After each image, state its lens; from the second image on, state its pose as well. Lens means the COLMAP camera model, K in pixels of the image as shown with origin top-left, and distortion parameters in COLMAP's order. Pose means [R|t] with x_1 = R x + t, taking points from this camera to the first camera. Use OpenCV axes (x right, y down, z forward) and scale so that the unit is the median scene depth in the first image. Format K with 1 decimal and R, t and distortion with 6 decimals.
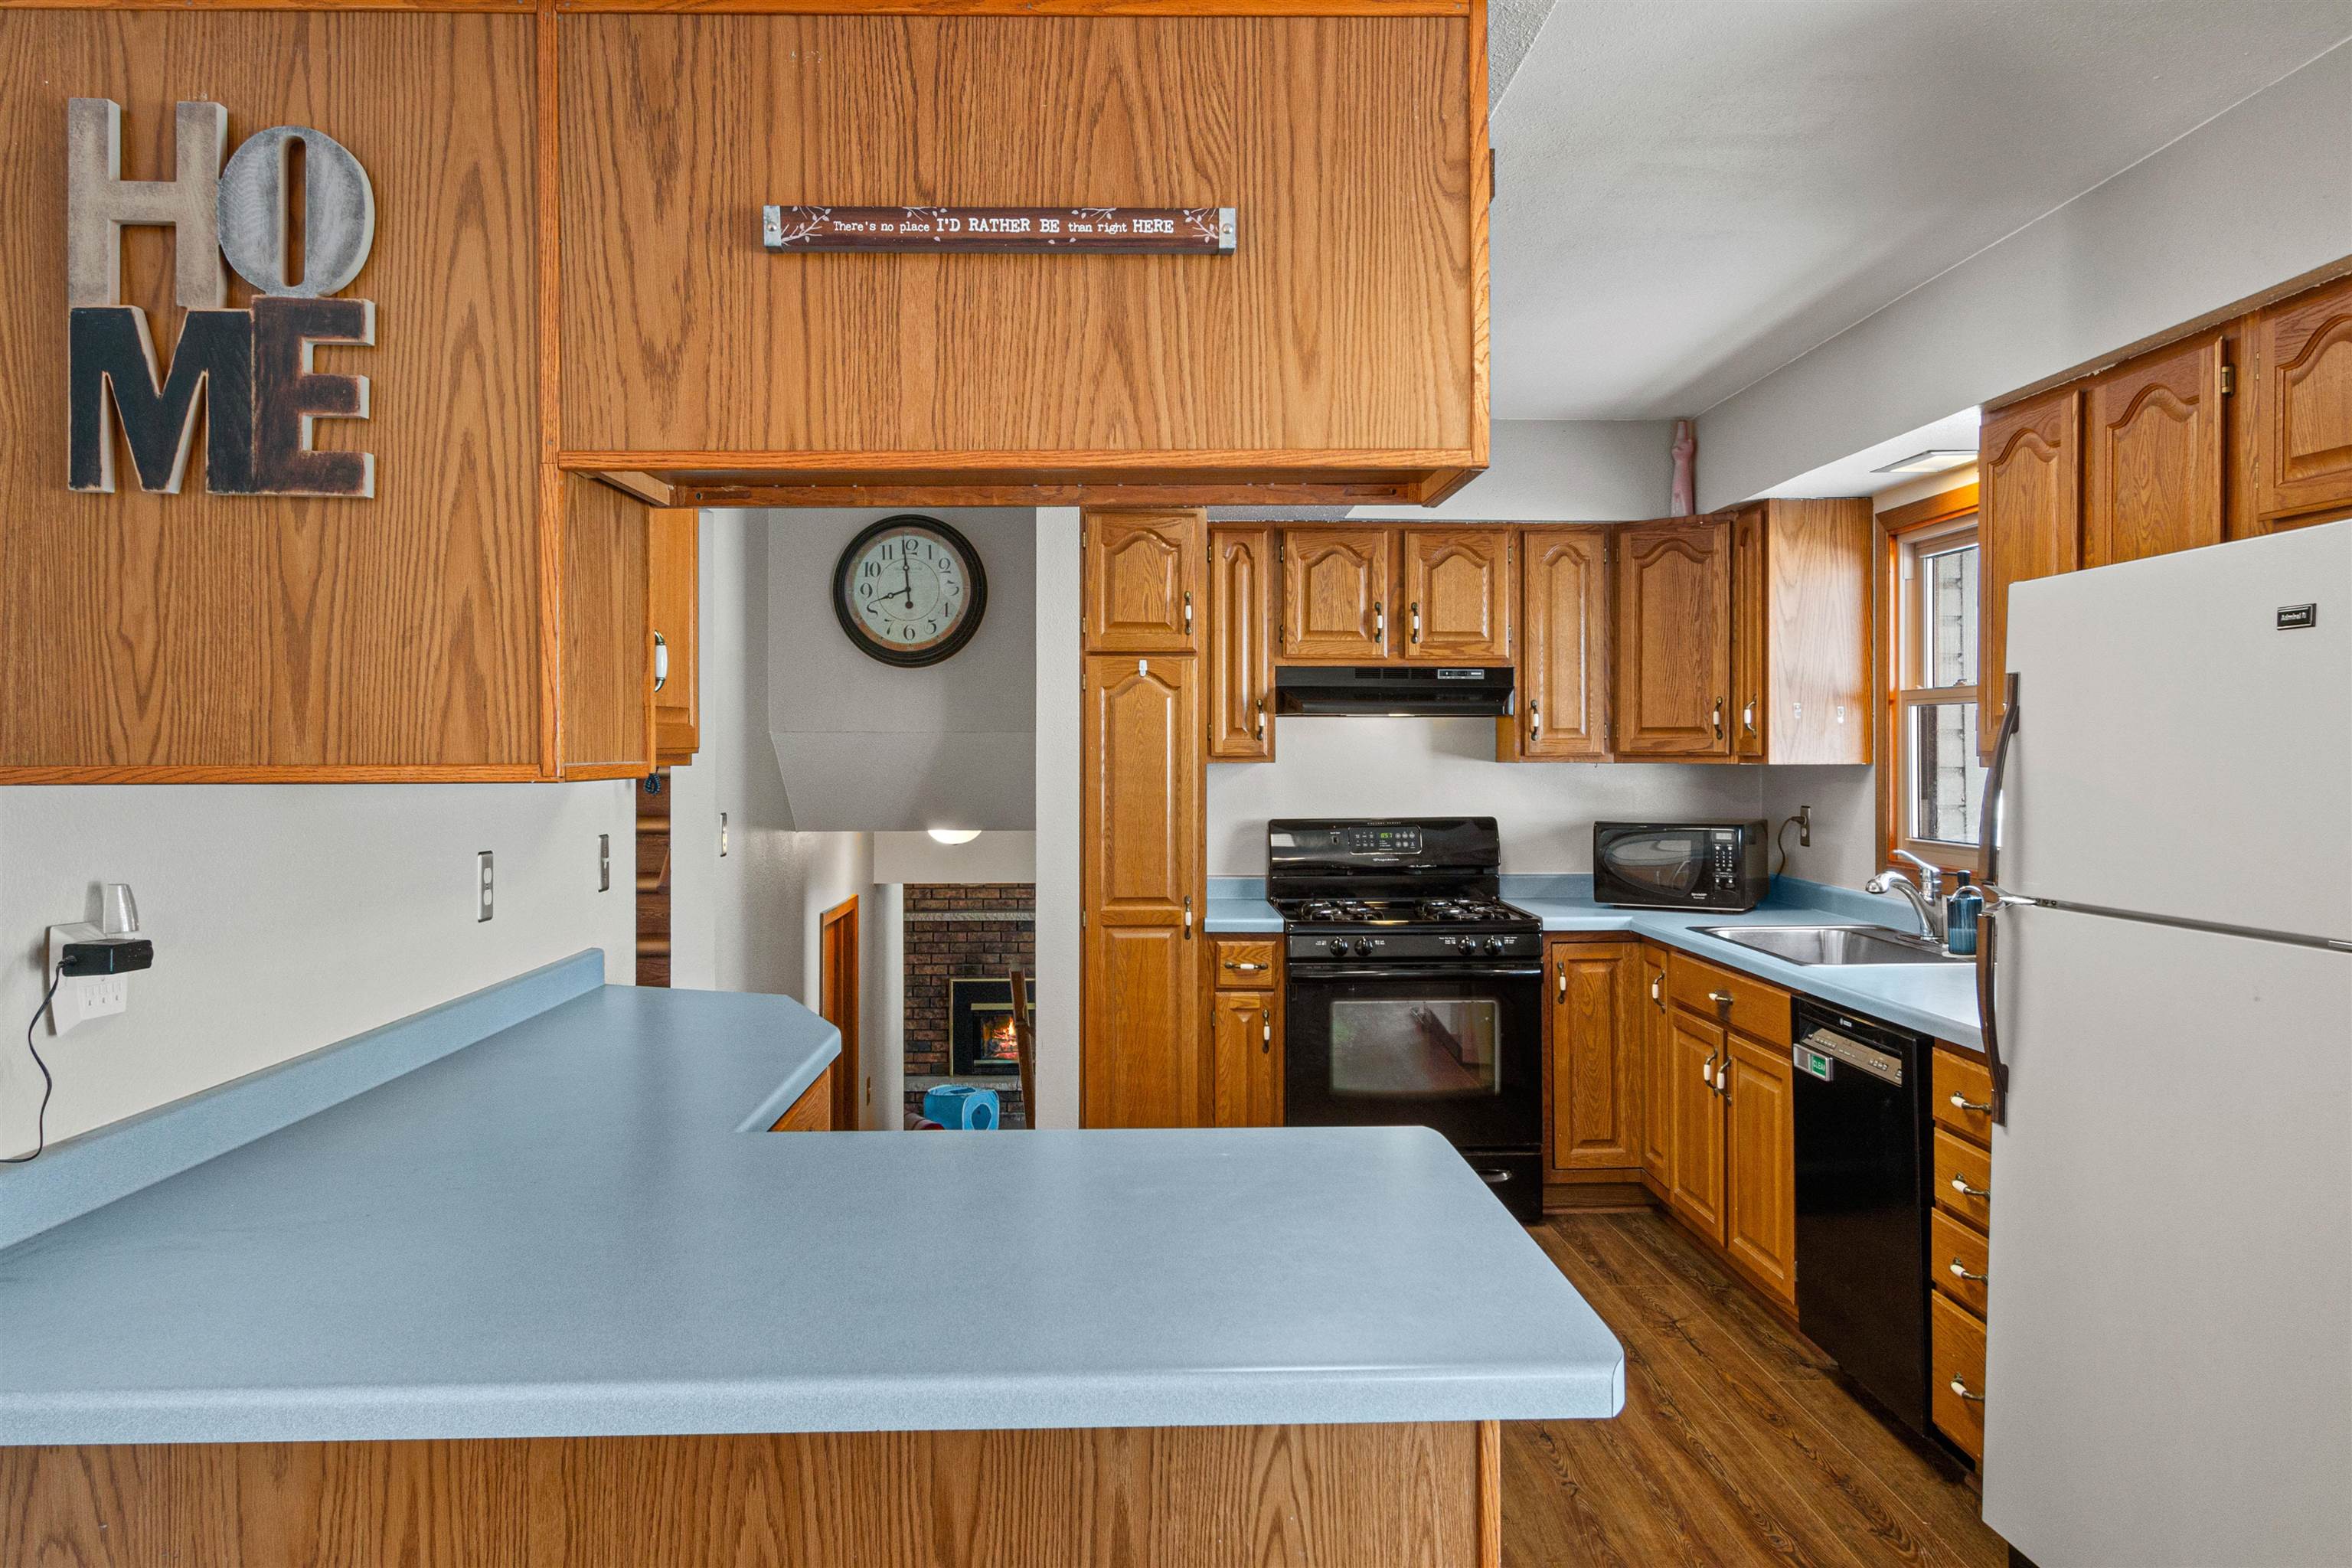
lens RADIAL K [[1678.1, 0, 1185.2], [0, 1678.1, 766.9], [0, 0, 1]] dist [0.004768, 0.001851]
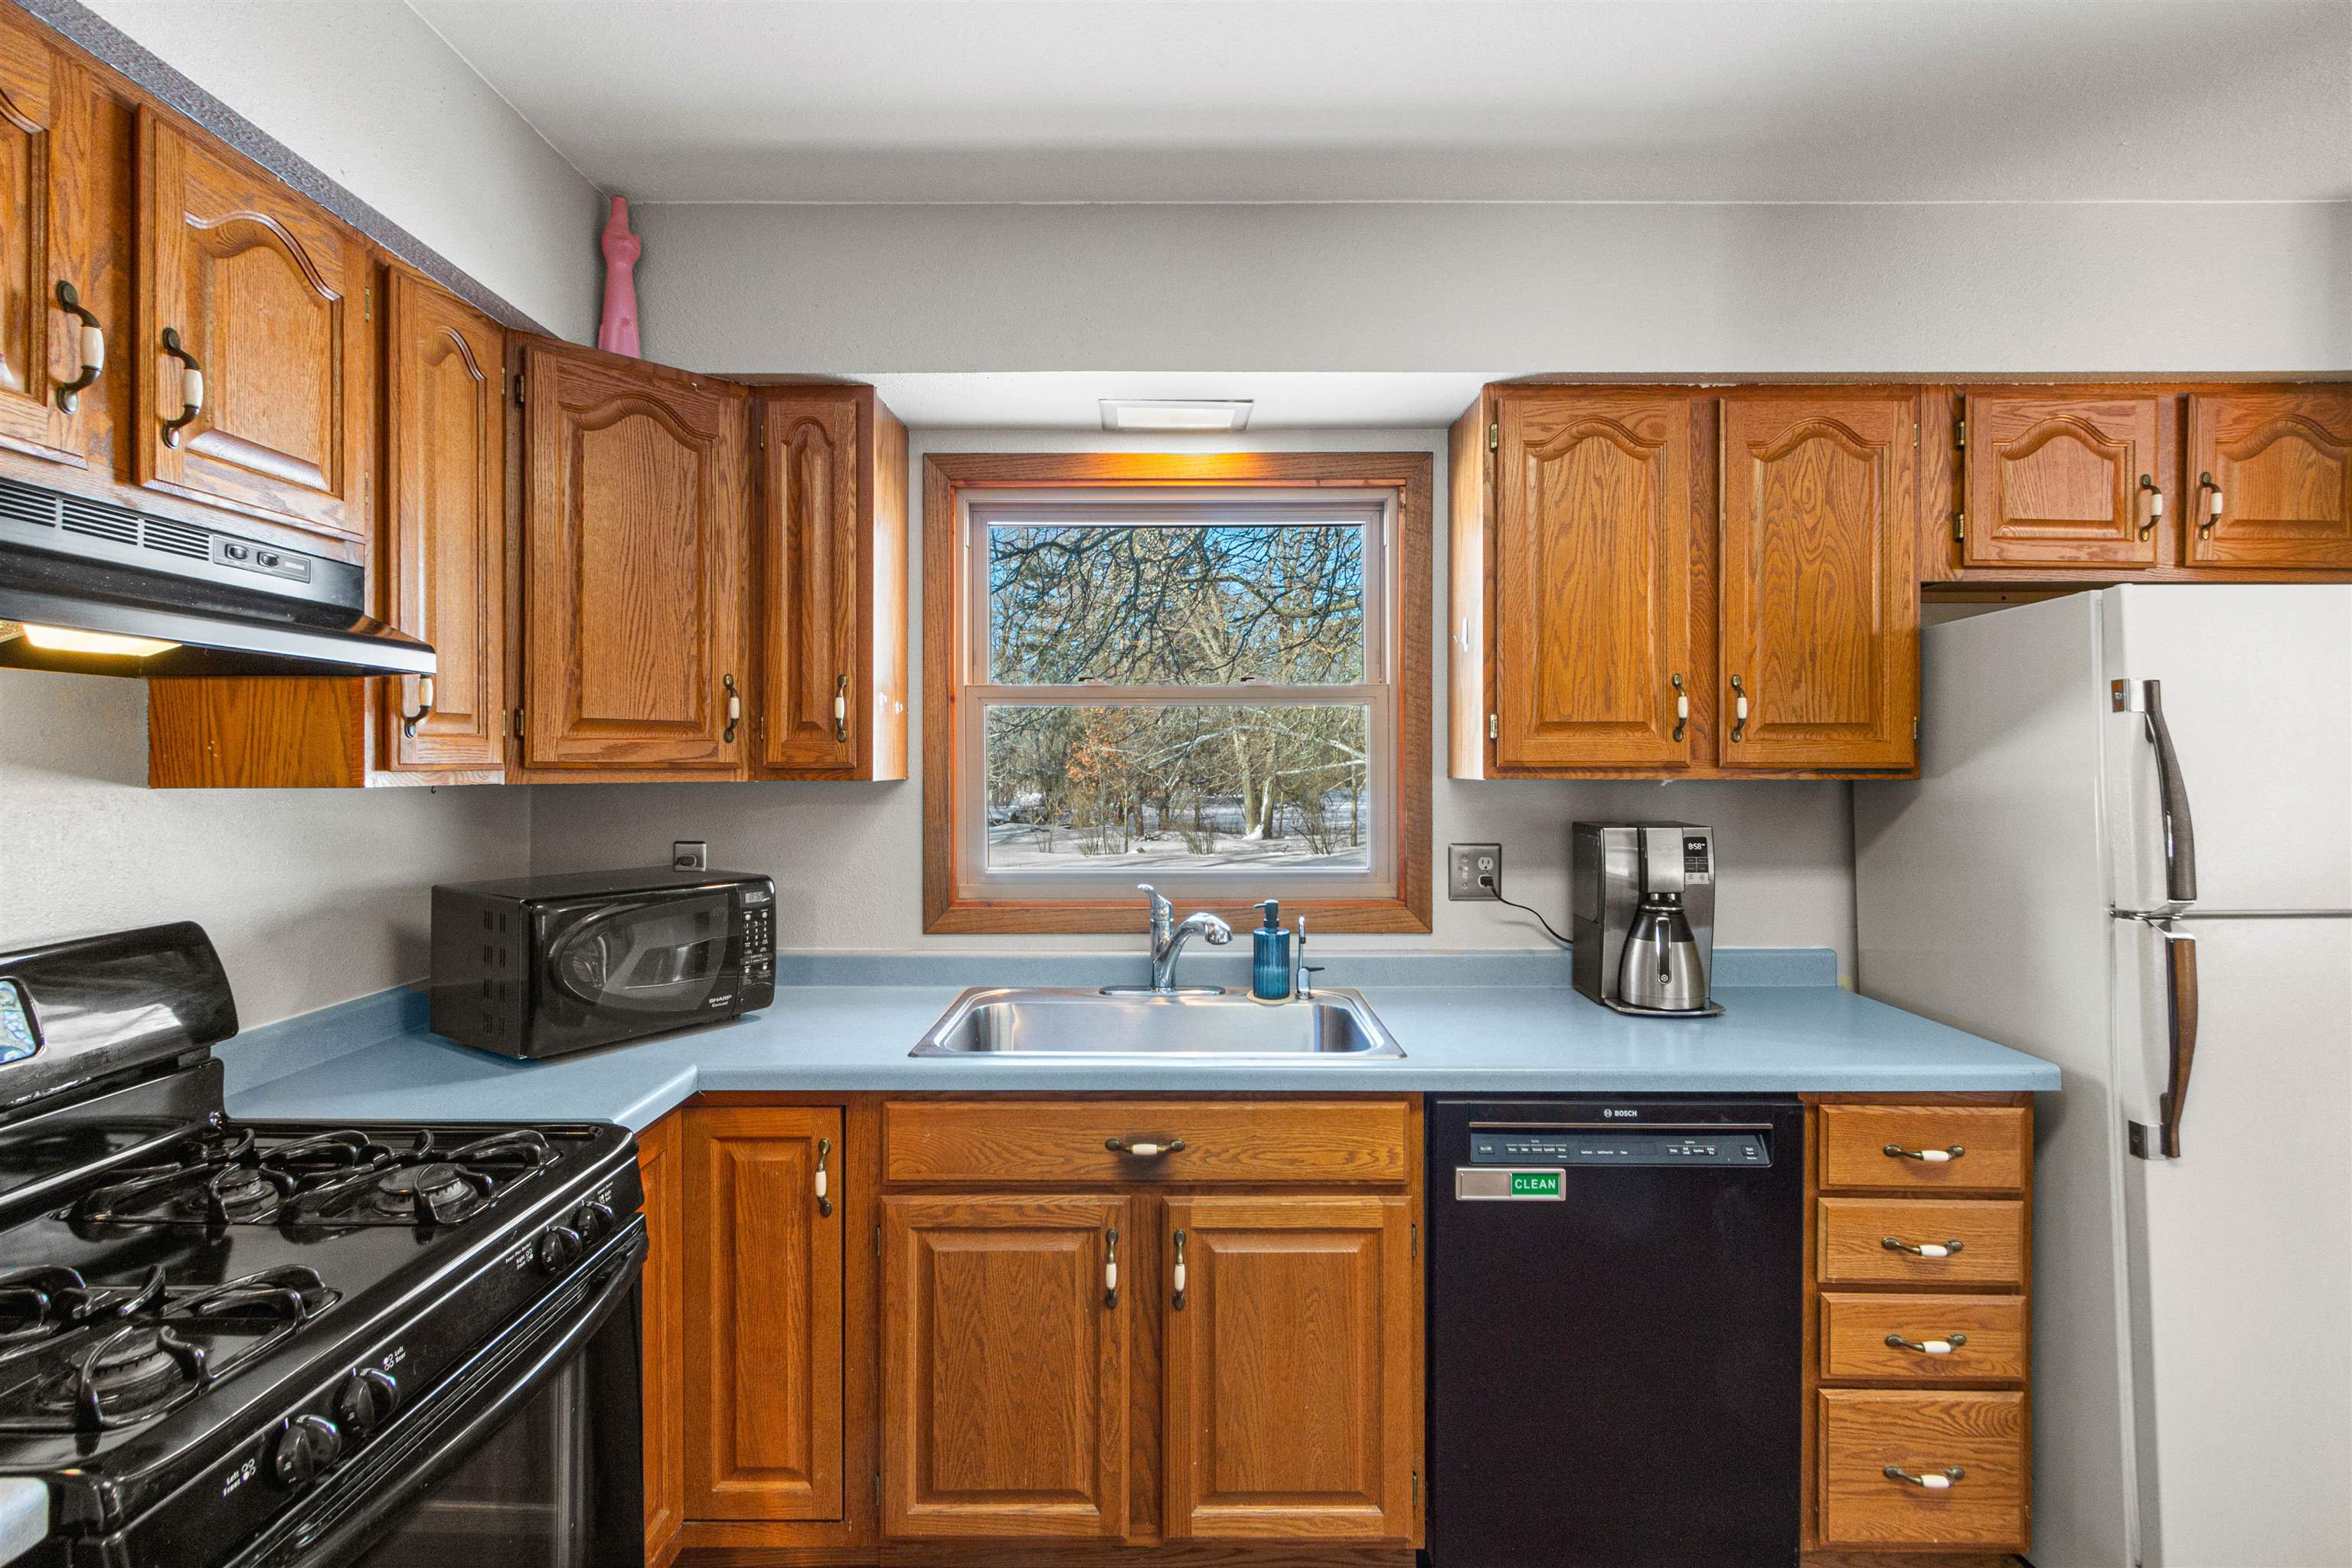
lens RADIAL K [[1162.0, 0, 1175.1], [0, 1162.0, 747.5], [0, 0, 1]] dist [0.012095, -0.001370]
pose [[0.041955, 0.013717, 0.999025, -0.111377], [0.008864, 0.999861, -0.014101, -0.007202], [-0.999080, 0.009447, 0.041828, 0.861038]]
